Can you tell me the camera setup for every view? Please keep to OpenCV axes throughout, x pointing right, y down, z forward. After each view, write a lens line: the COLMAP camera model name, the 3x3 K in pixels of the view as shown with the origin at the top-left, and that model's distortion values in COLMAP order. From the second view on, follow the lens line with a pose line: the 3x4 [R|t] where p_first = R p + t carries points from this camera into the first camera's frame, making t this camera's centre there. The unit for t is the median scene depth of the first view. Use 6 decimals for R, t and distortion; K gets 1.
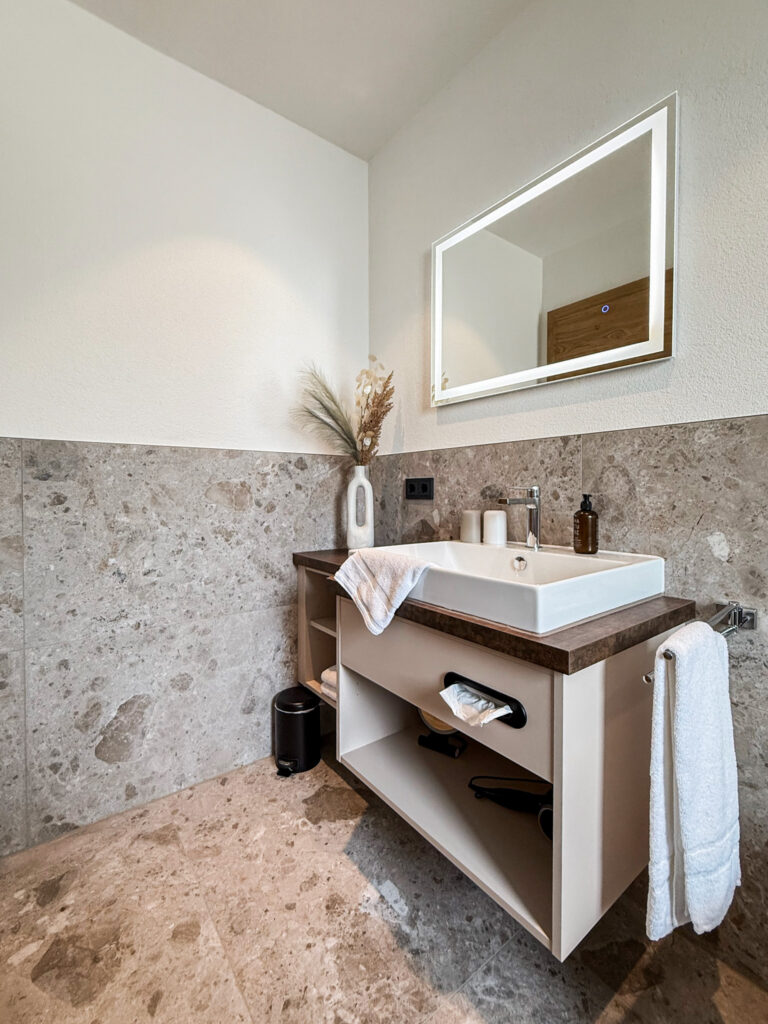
lens RADIAL K [[446.4, 0, 390.1], [0, 446.4, 496.2], [0, 0, 1]] dist [-0.004340, 0.000290]
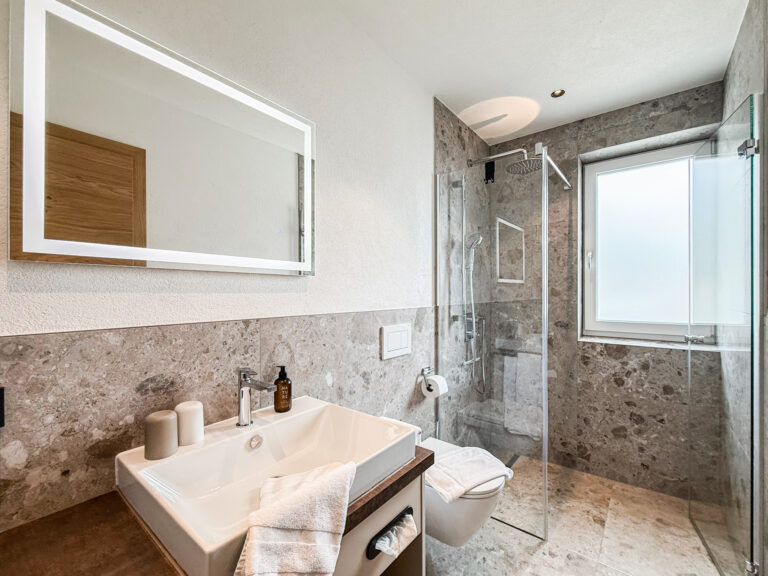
lens RADIAL K [[334.8, 0, 382.8], [0, 334.8, 291.6], [0, 0, 1]] dist [-0.004340, 0.000290]
pose [[-0.232779, -0.002993, 0.972525, -0.520255], [0.008821, 0.999948, 0.005189, -0.198092], [-0.972490, 0.009787, -0.232741, 0.804567]]
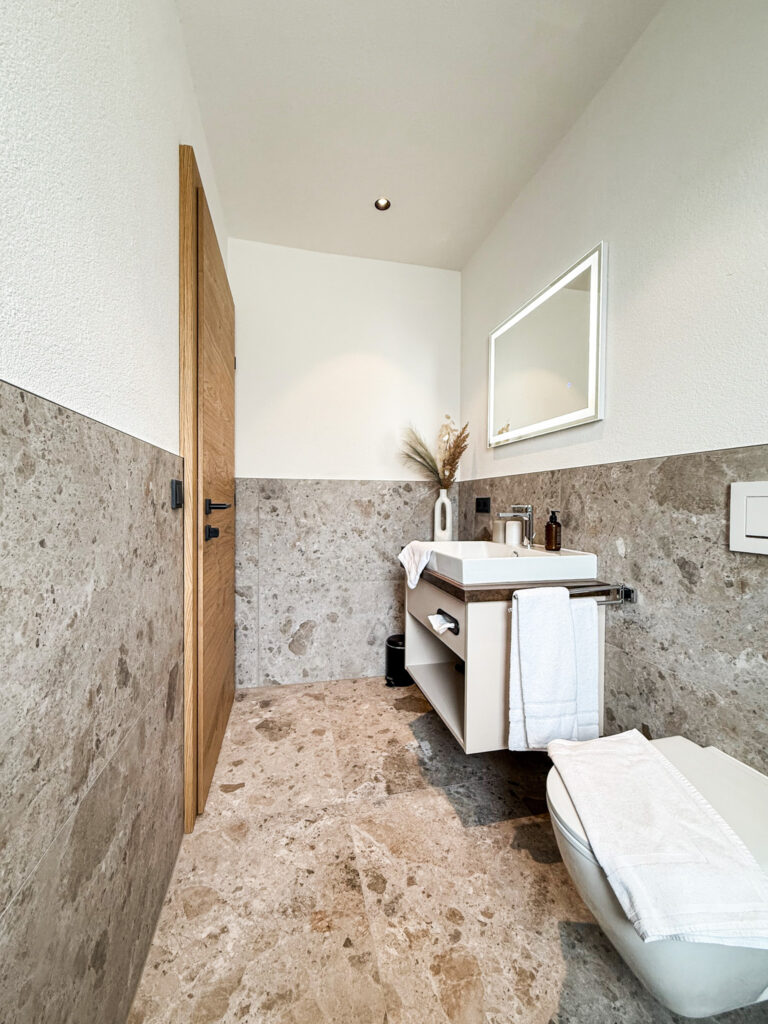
lens RADIAL K [[420.8, 0, 383.9], [0, 420.8, 507.1], [0, 0, 1]] dist [-0.000726, 0.001409]
pose [[0.906985, 0.010995, -0.421019, 0.443979], [-0.012035, 0.999928, 0.000187, -0.008746], [0.420990, 0.004898, 0.907052, -0.440135]]
